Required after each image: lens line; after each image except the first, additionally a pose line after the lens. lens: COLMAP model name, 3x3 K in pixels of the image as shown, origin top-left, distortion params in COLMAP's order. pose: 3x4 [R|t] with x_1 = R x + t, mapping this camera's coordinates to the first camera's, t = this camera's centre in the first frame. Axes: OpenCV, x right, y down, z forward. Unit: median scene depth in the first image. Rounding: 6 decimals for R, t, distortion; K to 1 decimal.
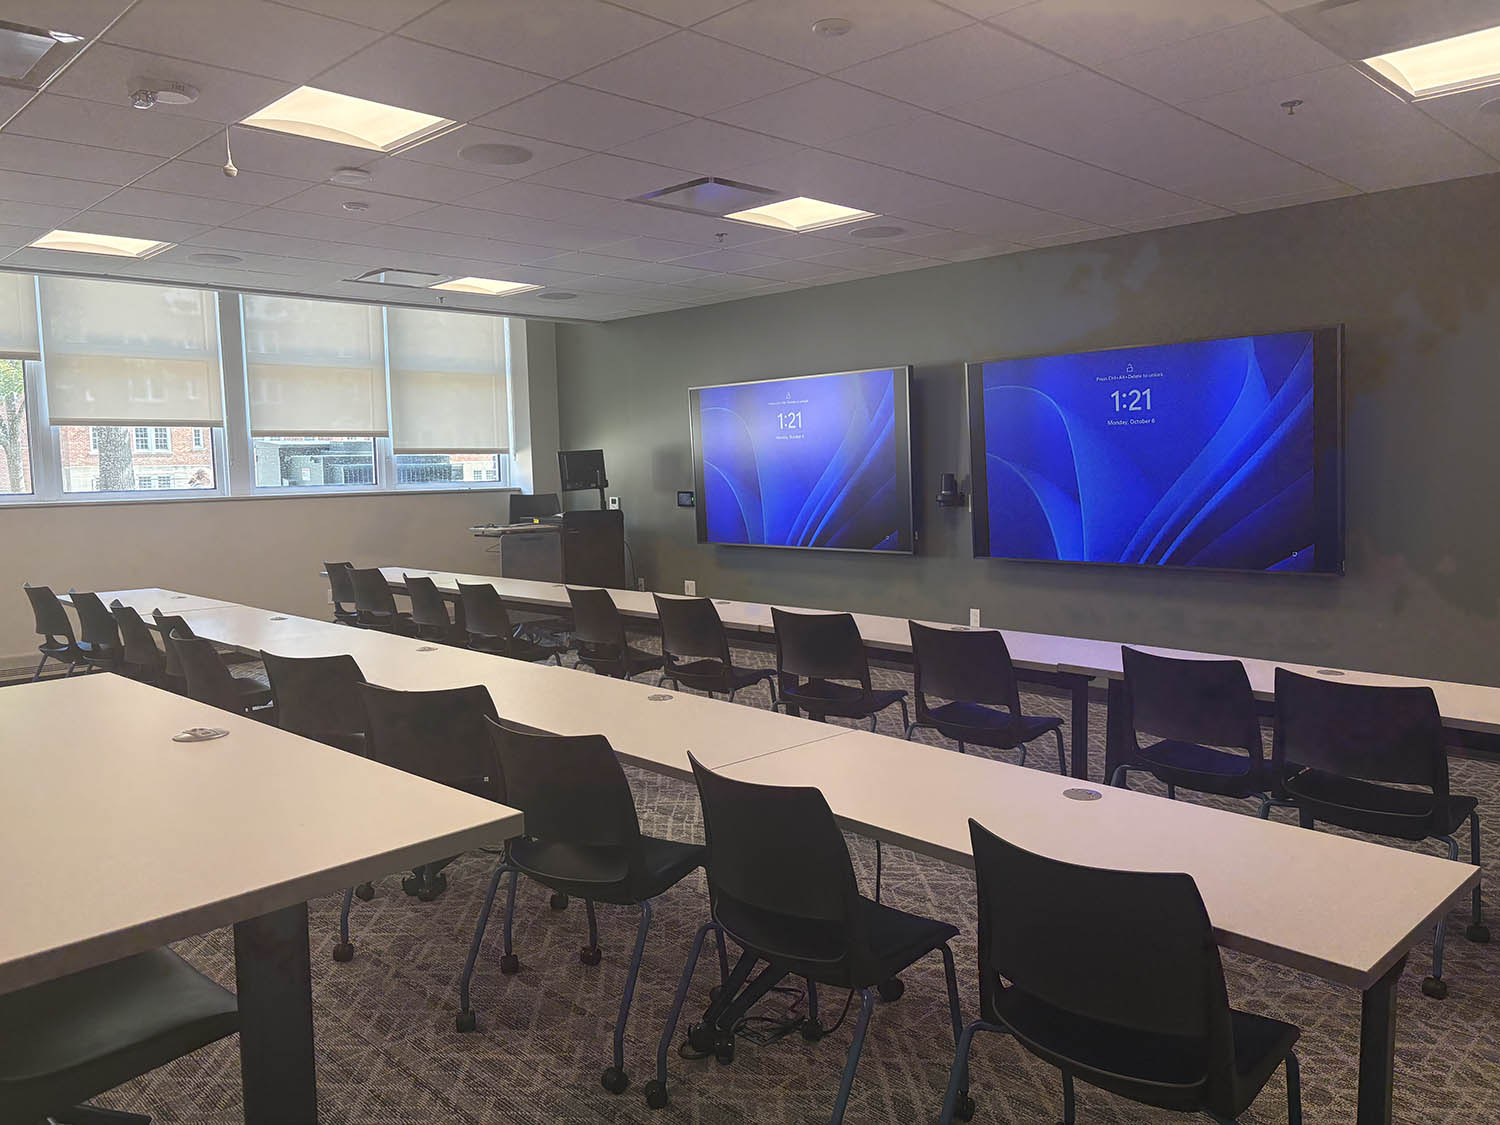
lens RADIAL K [[1176.0, 0, 750.0], [0, 1176.0, 562.5], [0, 0, 1]] dist [0.071259, 0.000573]
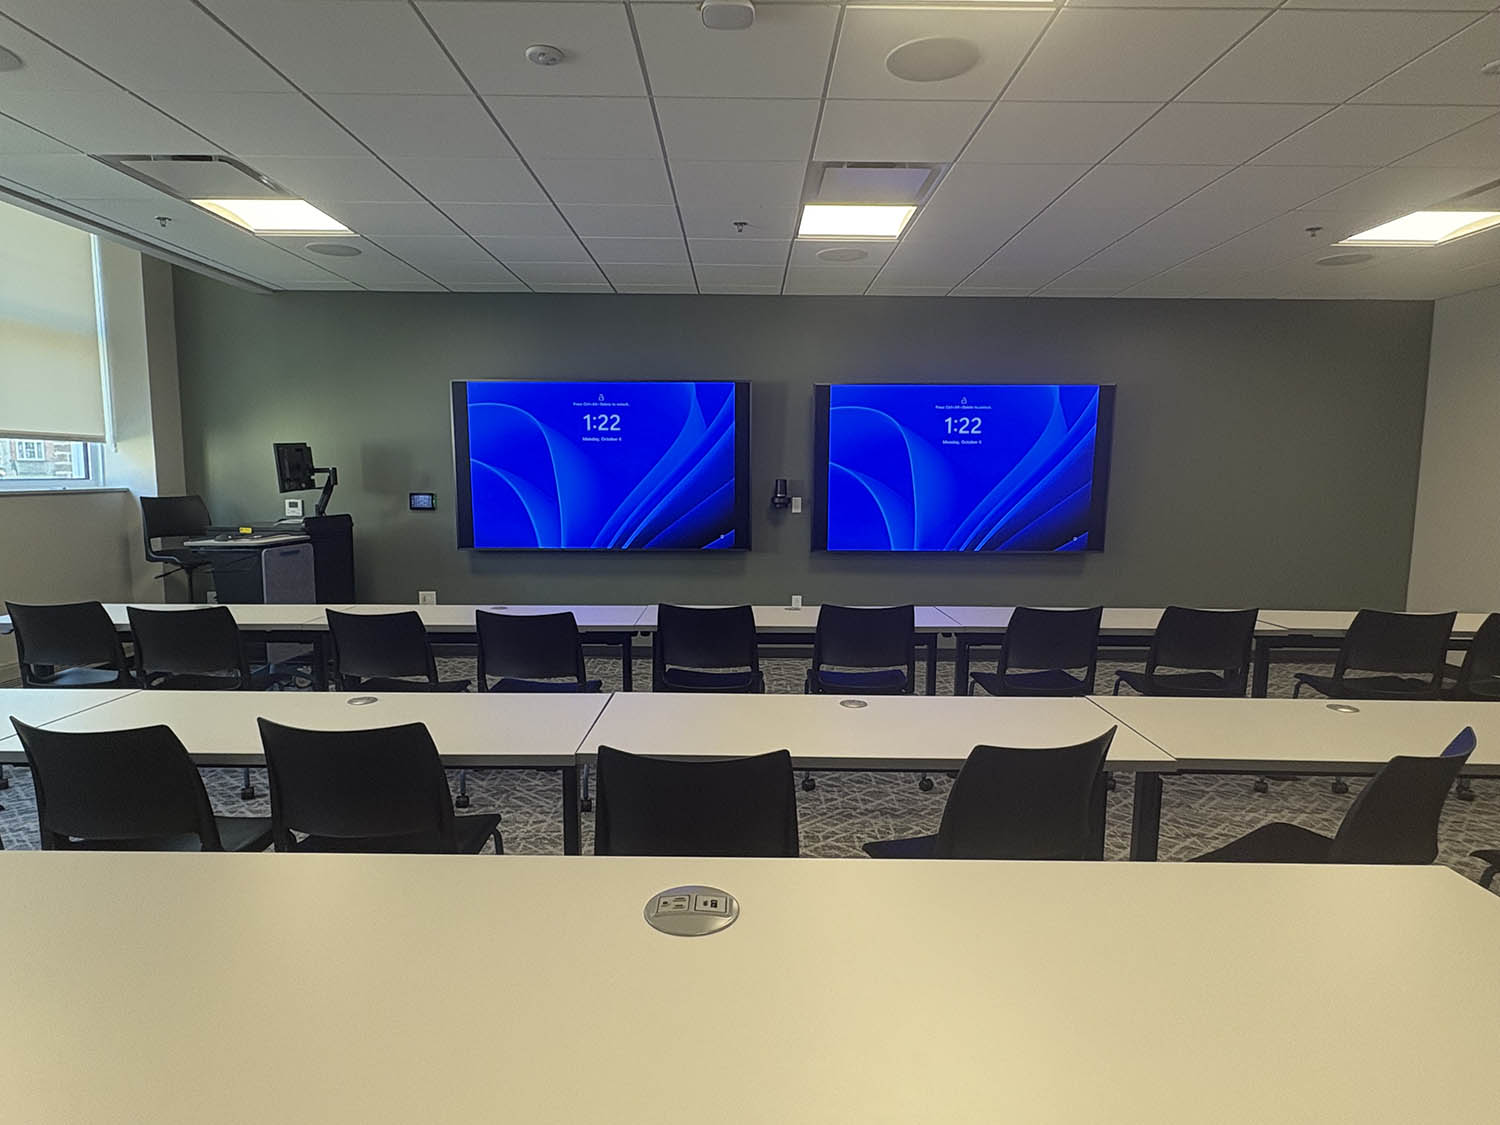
lens RADIAL K [[846.2, 0, 750.0], [0, 846.2, 562.5], [0, 0, 1]] dist [-0.002537, -0.001538]
pose [[0.704826, -0.056438, 0.707131, -0.345803], [0.038828, 0.998405, 0.040984, -0.023215], [-0.708317, -0.001430, 0.705893, 0.348710]]
